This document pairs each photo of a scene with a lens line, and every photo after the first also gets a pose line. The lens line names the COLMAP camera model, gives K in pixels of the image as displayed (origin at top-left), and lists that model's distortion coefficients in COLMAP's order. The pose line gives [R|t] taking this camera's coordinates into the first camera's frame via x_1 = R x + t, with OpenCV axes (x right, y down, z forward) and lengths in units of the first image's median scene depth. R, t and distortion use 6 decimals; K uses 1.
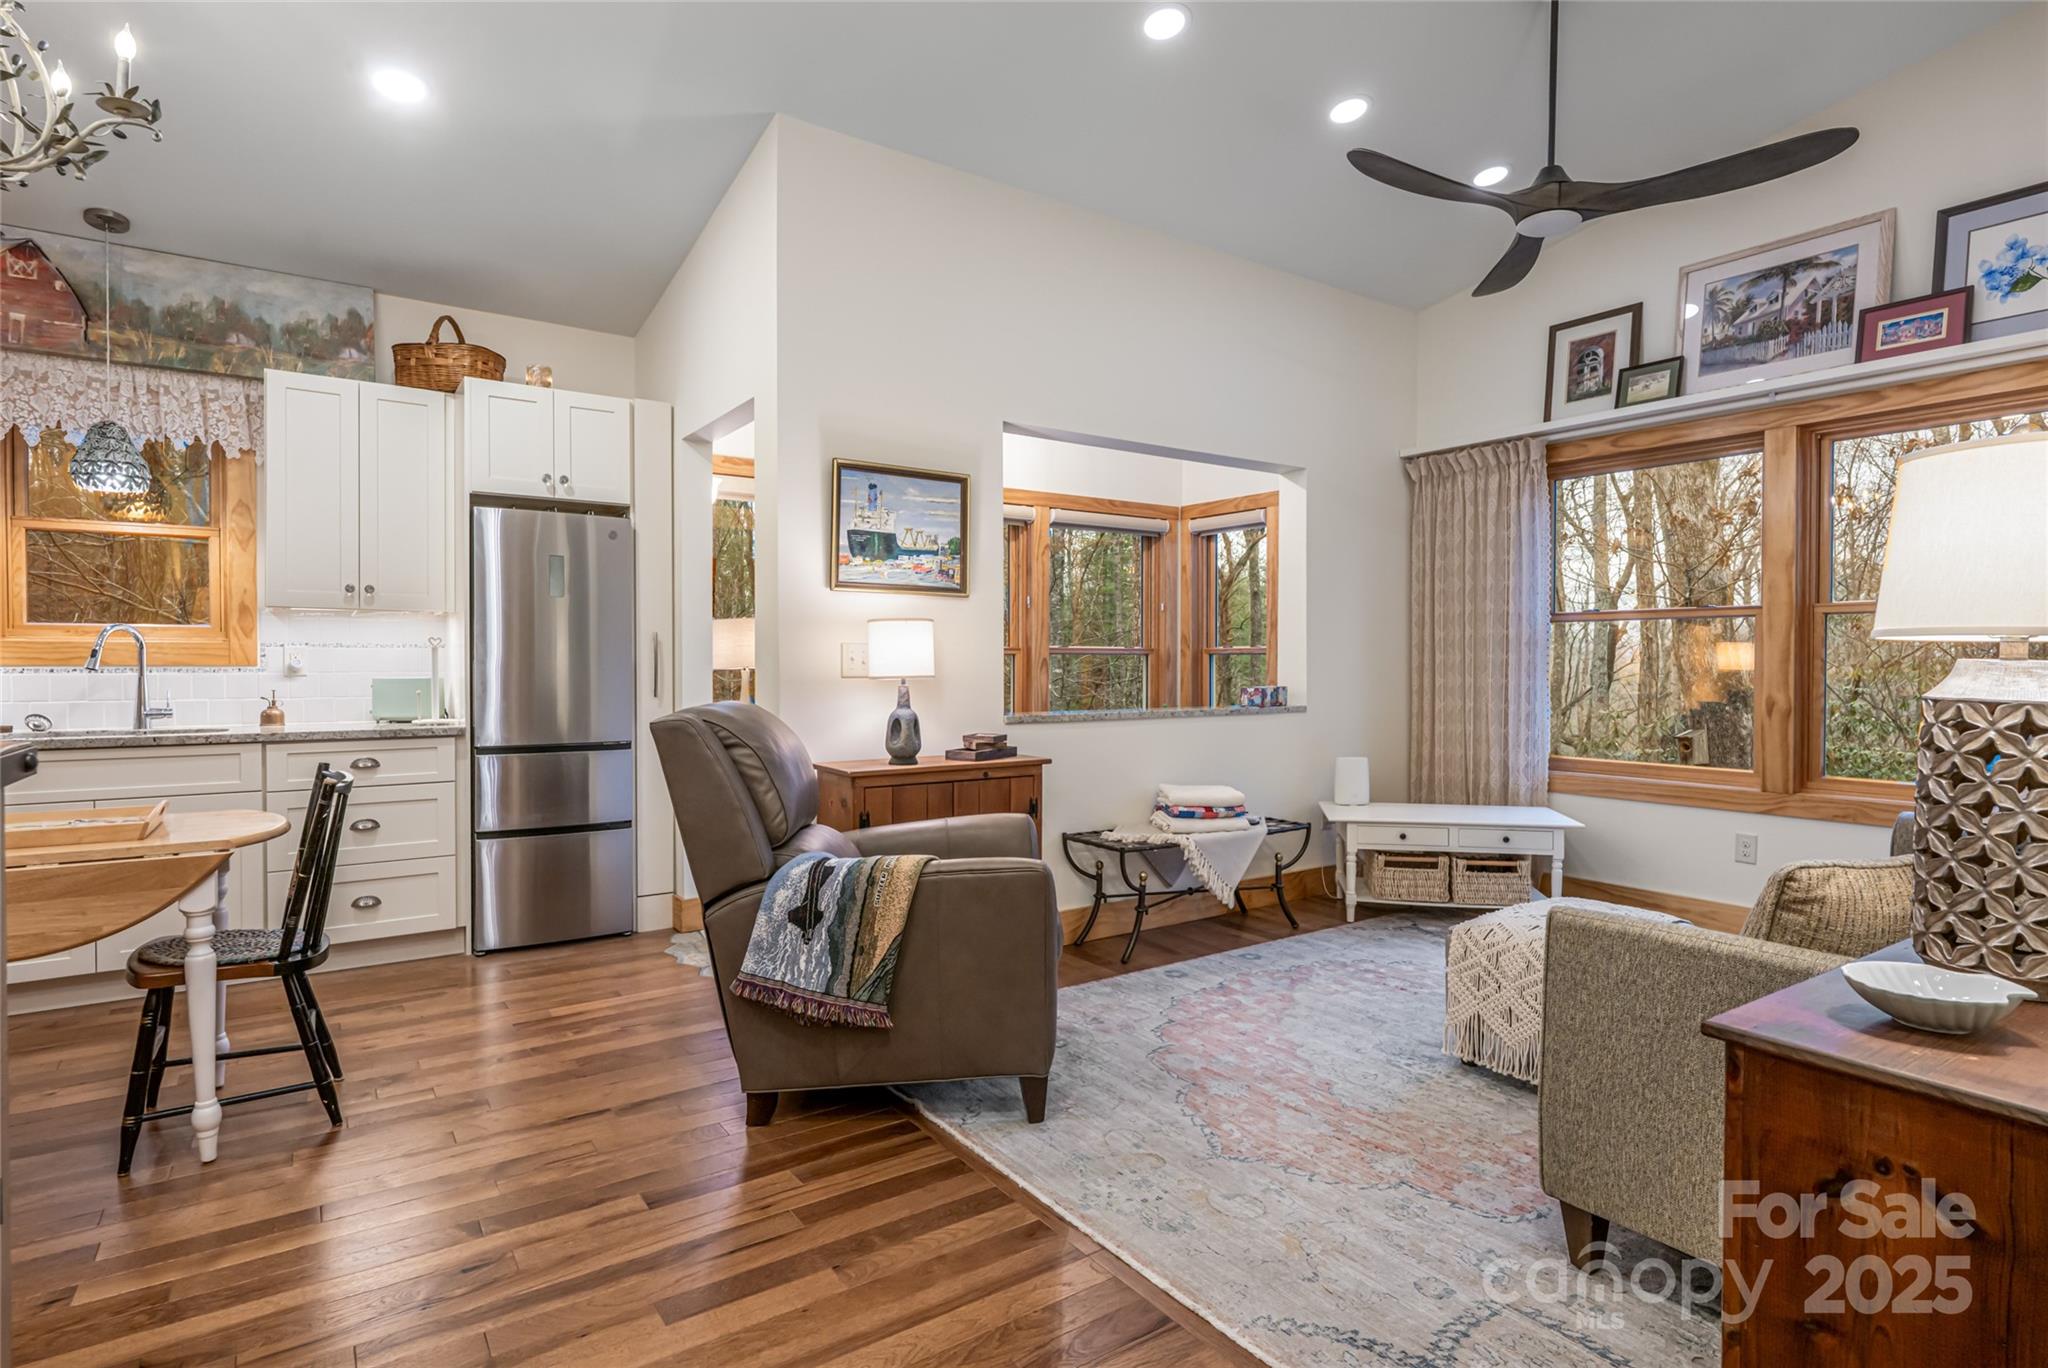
lens RADIAL K [[1052.1, 0, 1024.0], [0, 1052.1, 684.0], [0, 0, 1]] dist [0.003363, 0.000902]
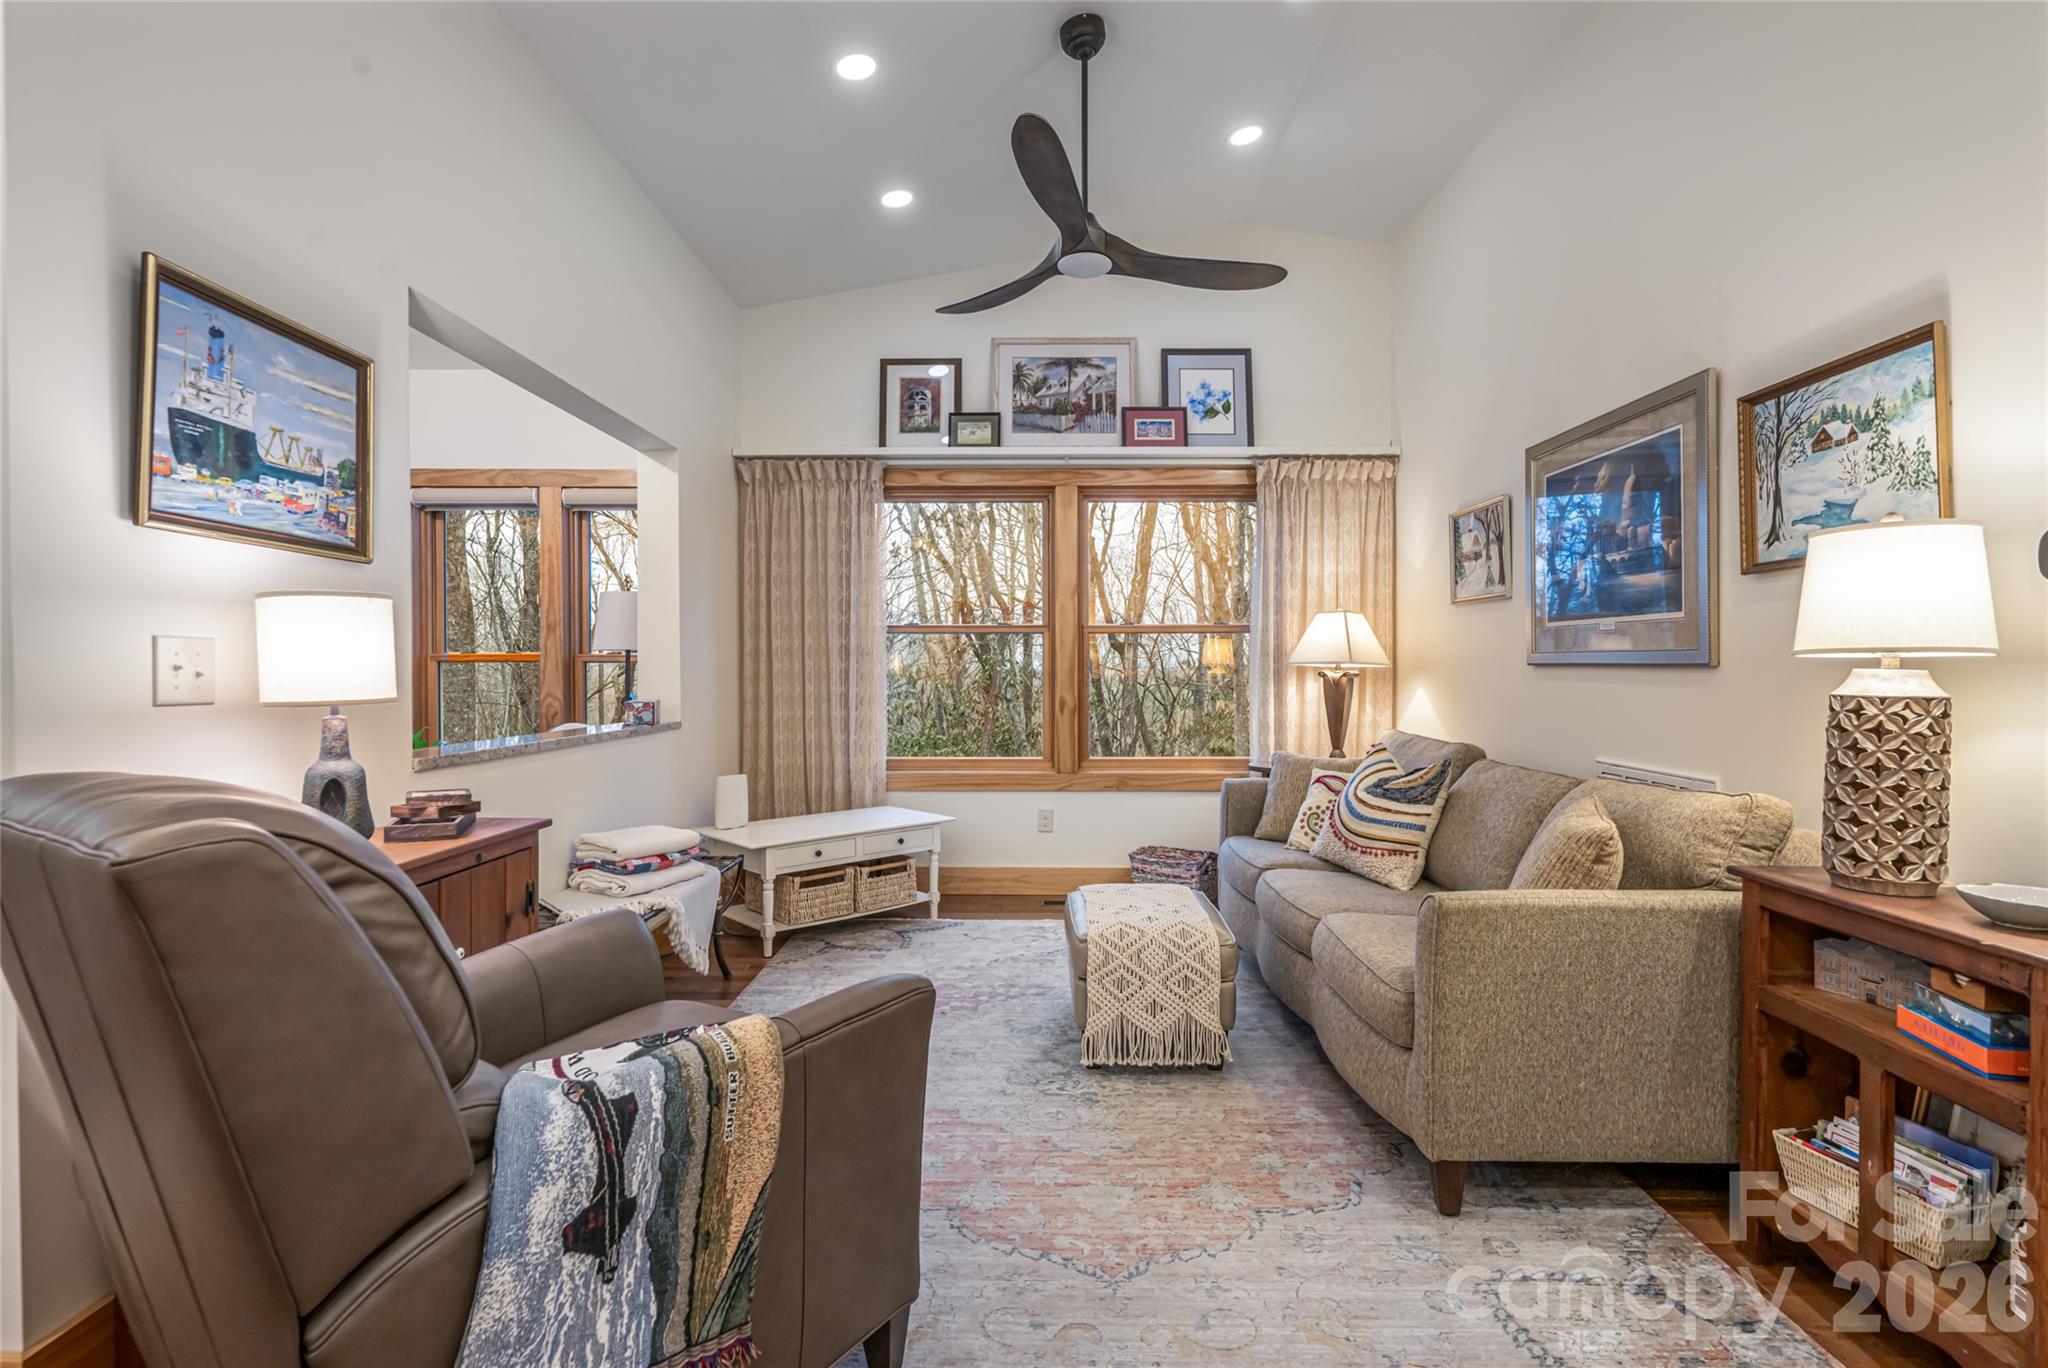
lens RADIAL K [[973.6, 0, 1024.0], [0, 973.6, 684.0], [0, 0, 1]] dist [-0.000576, -0.000346]
pose [[0.584994, -0.013702, 0.810922, -0.284679], [0.019368, 0.999808, 0.002922, -0.009303], [-0.810806, 0.013996, 0.585147, 0.382301]]
